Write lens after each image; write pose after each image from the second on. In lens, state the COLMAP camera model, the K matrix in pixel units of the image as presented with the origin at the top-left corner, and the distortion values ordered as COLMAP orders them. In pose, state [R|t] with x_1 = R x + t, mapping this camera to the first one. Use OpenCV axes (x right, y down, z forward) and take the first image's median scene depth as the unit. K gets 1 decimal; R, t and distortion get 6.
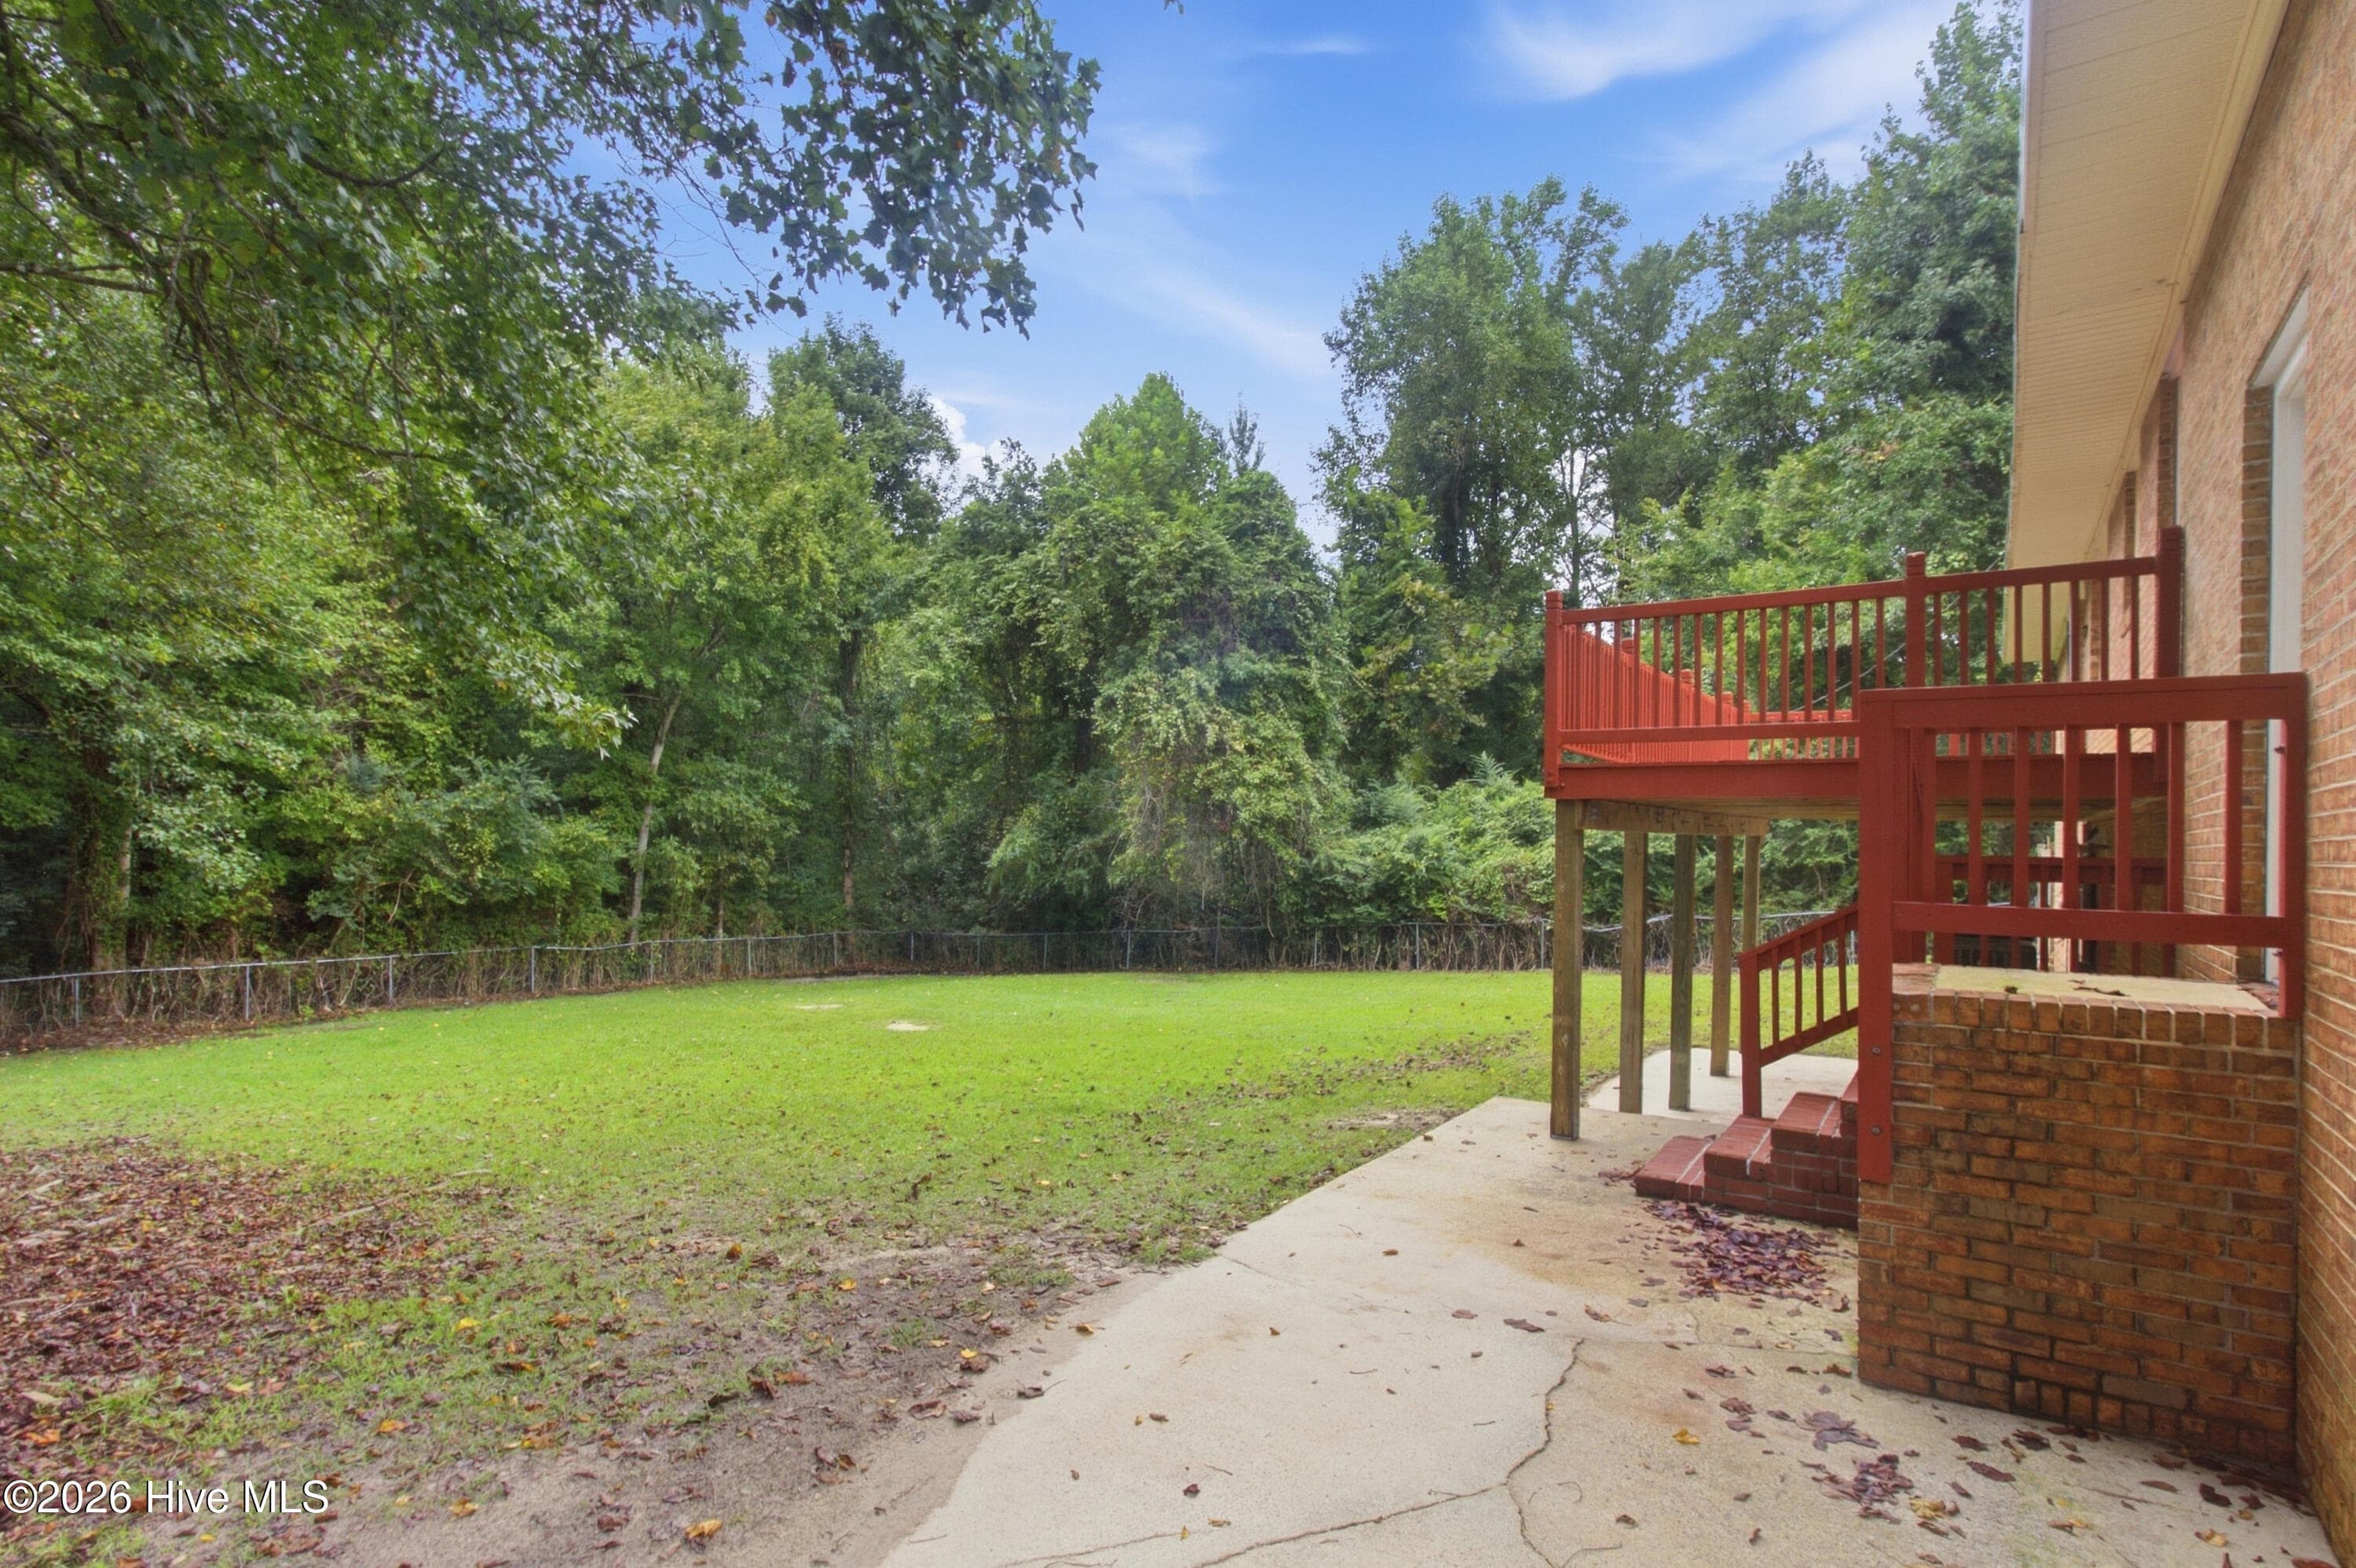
lens RADIAL K [[1189.4, 0, 1177.2], [0, 1189.4, 821.8], [0, 0, 1]] dist [-0.000436, 0.014030]
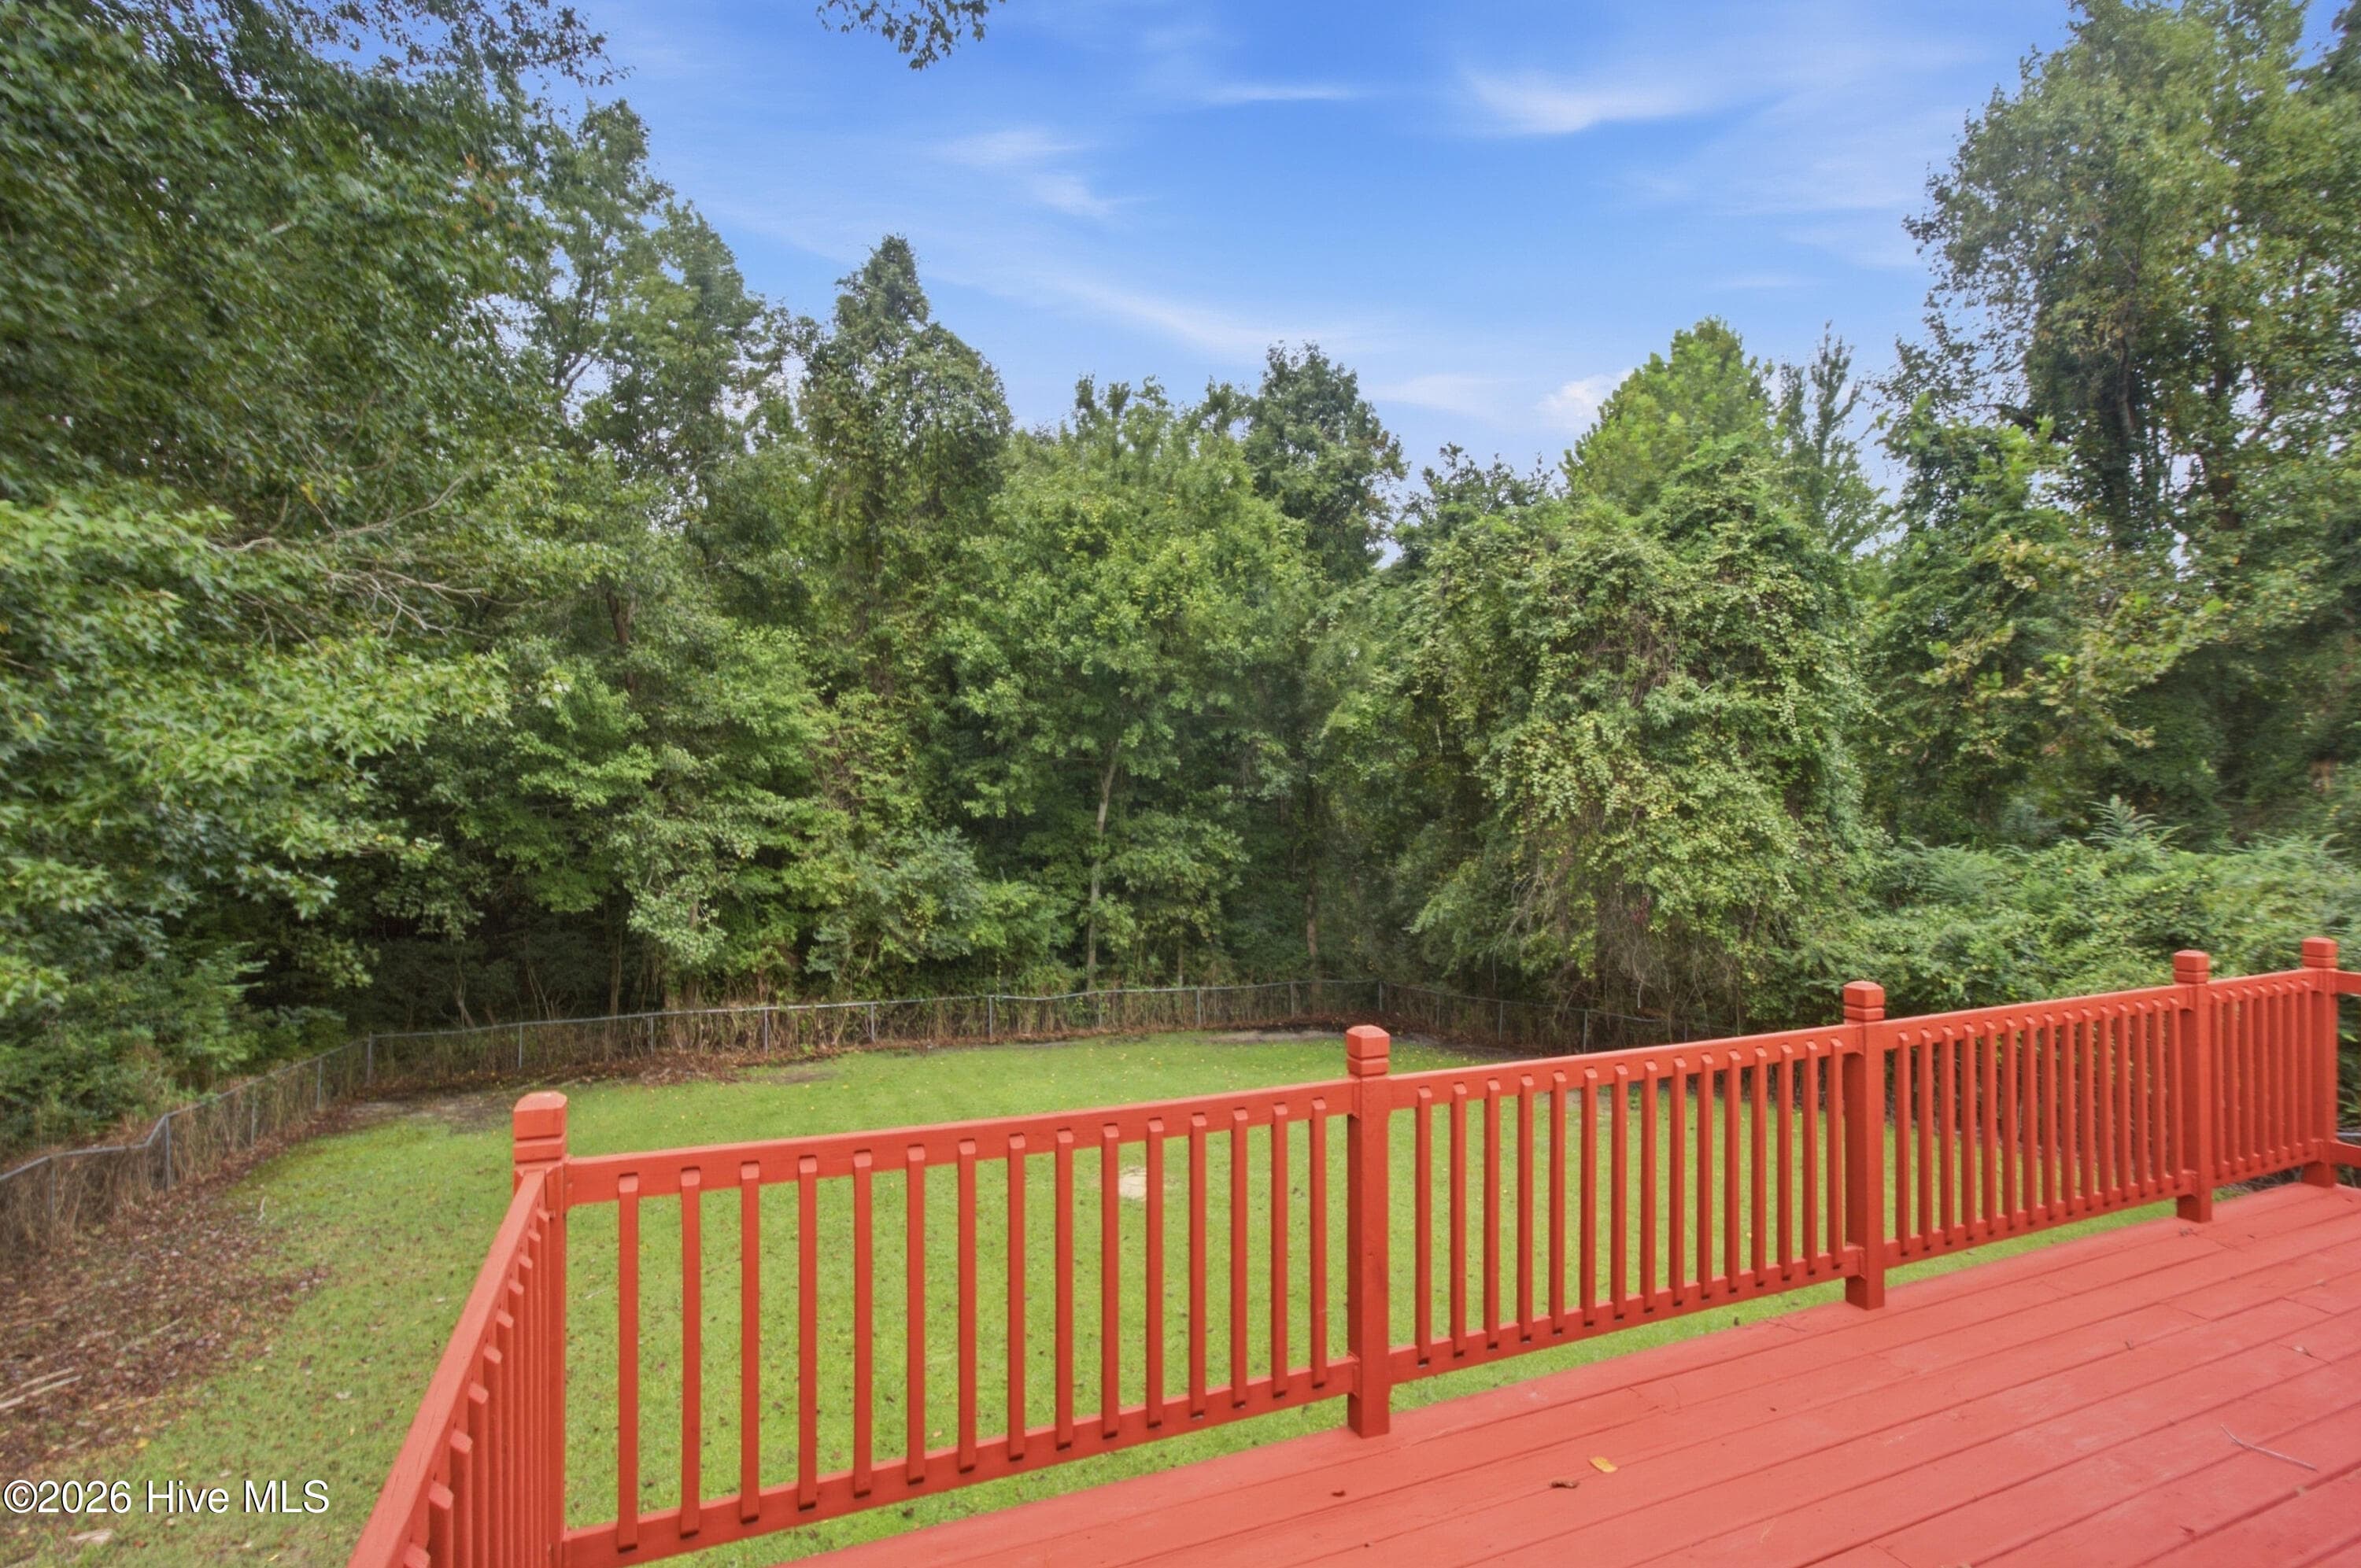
lens RADIAL K [[1148.2, 0, 1191.6], [0, 1148.2, 795.4], [0, 0, 1]] dist [-0.011576, 0.038848]
pose [[0.853807, -0.018086, -0.520275, 0.171673], [0.016568, 0.999834, -0.007567, -0.069853], [0.520326, -0.002159, 0.853965, 0.204696]]
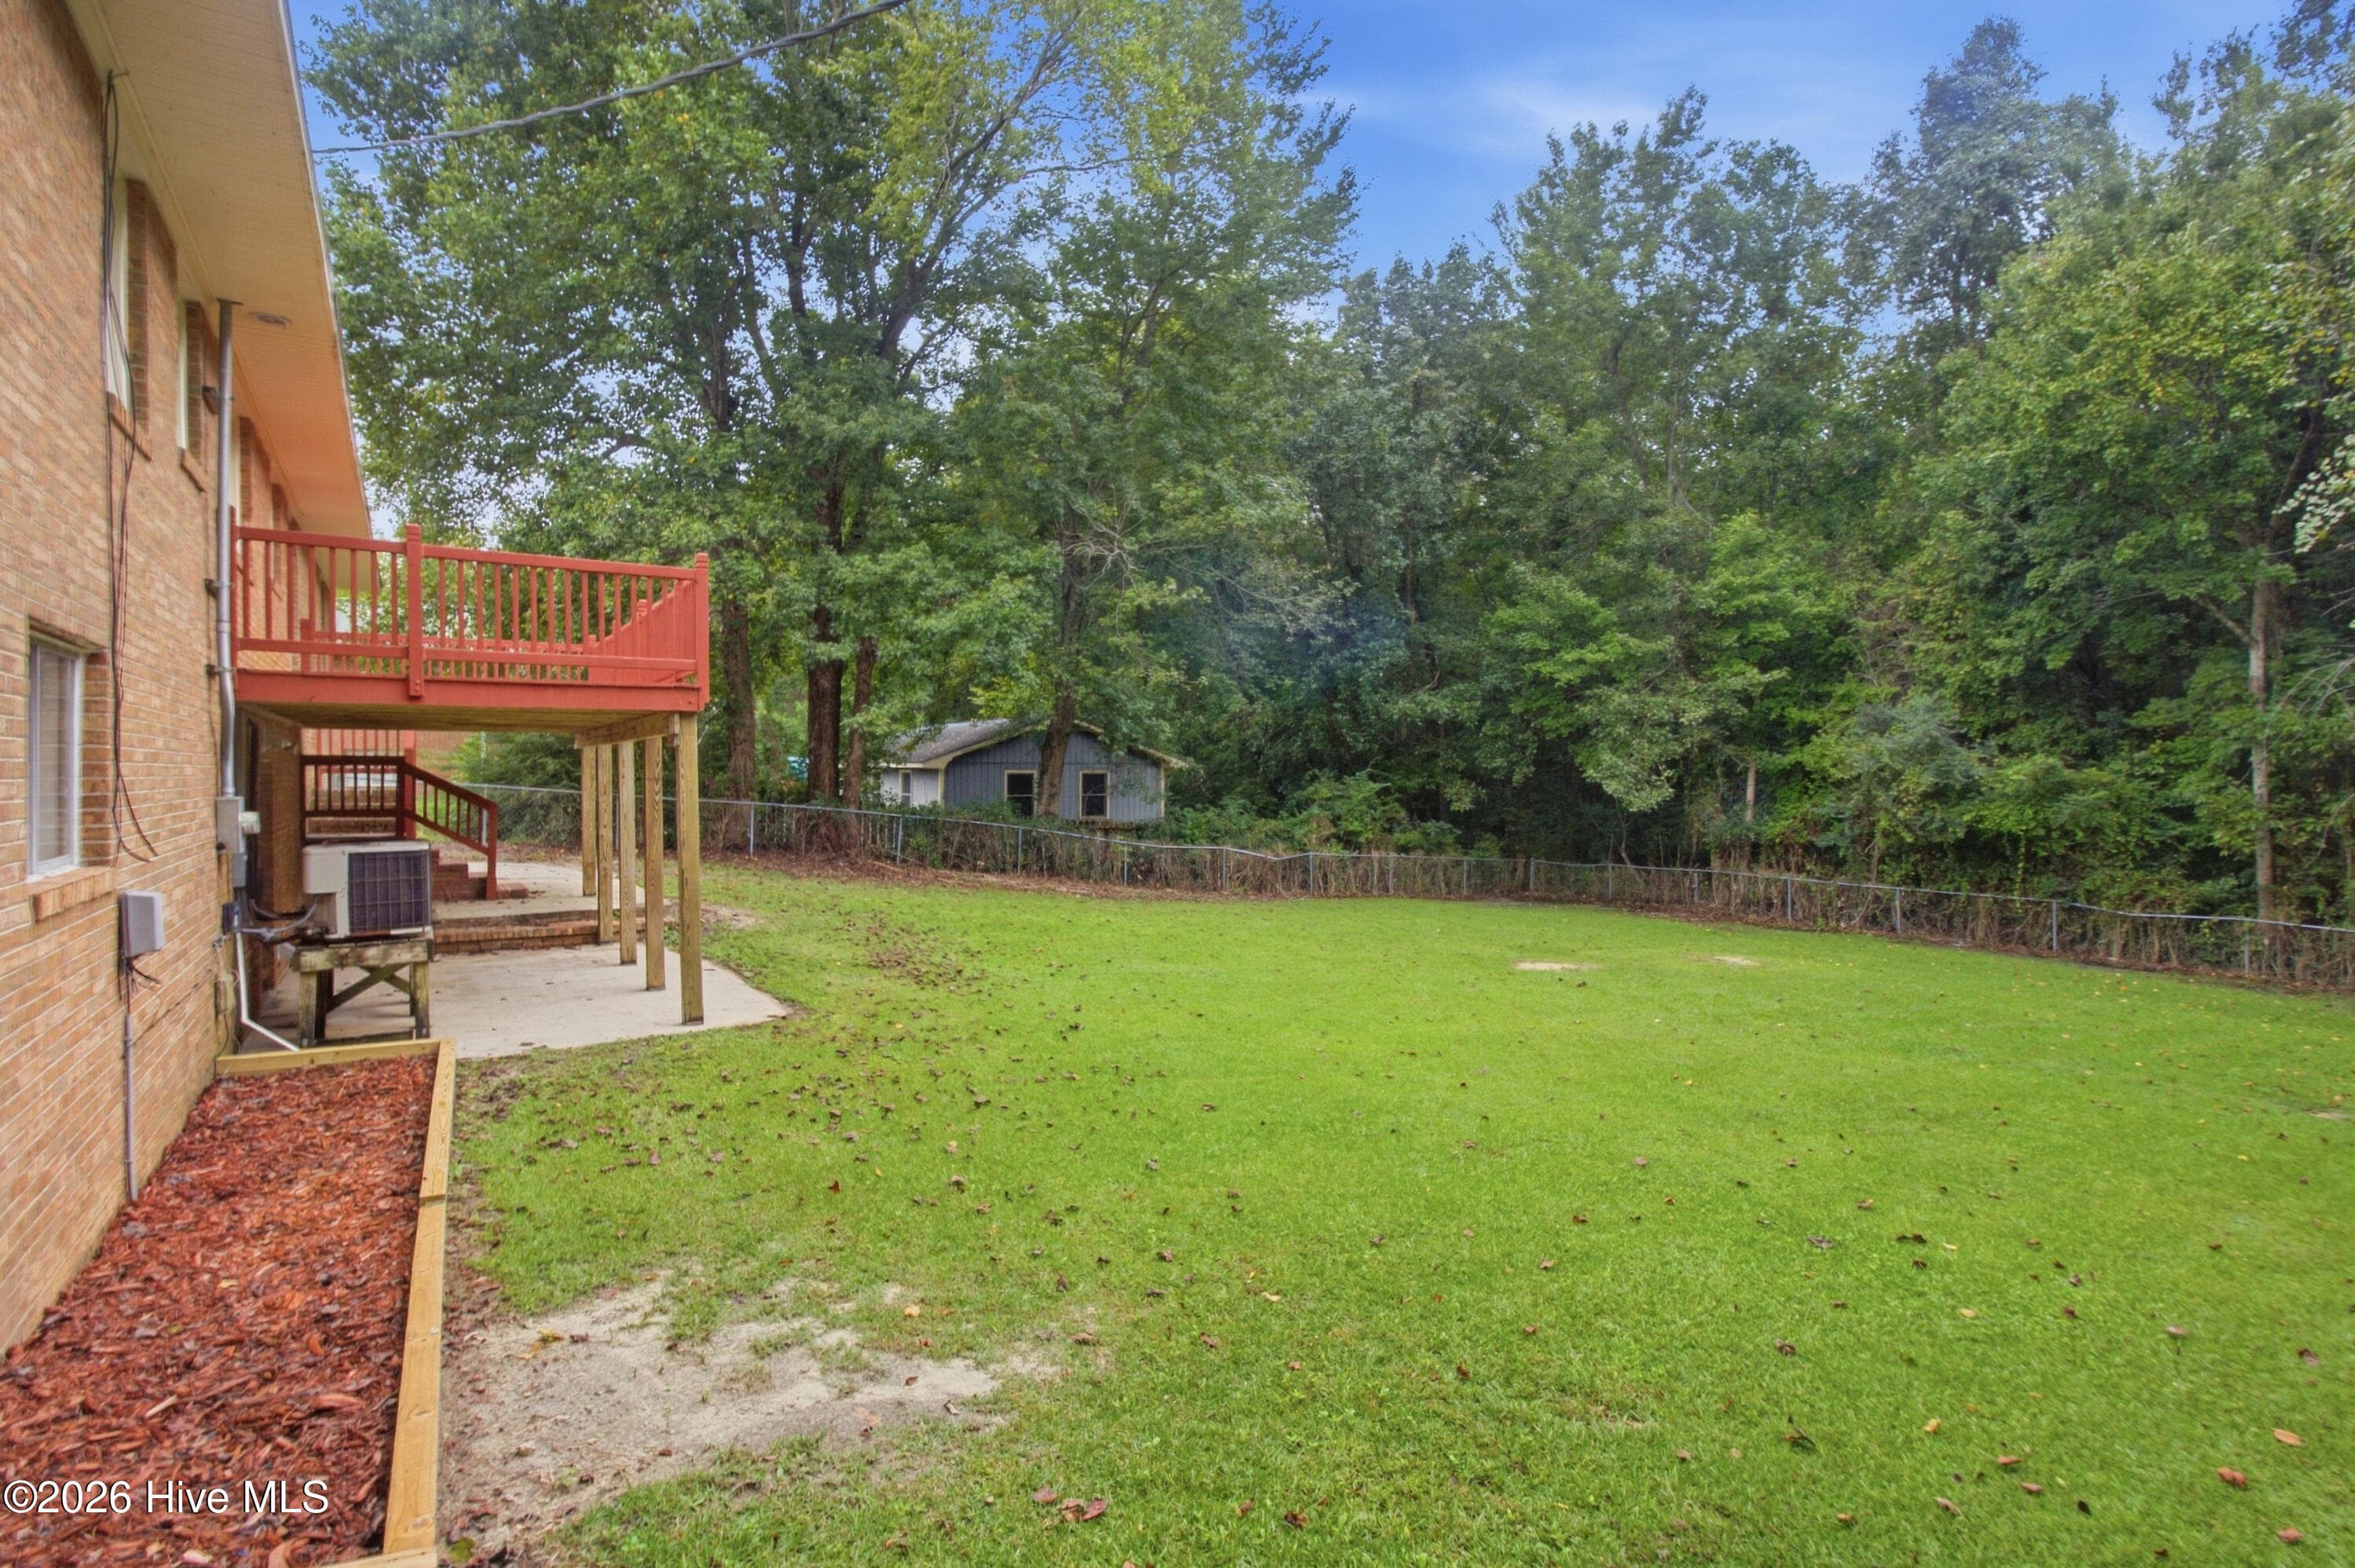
lens RADIAL K [[1148.3, 0, 1248.0], [0, 1148.3, 762.7], [0, 0, 1]] dist [0.027582, 0.009244]
pose [[-0.291787, -0.022793, -0.956212, 0.481142], [0.004094, 0.999677, -0.025079, 0.022156], [0.956475, -0.011233, -0.291599, 0.704111]]
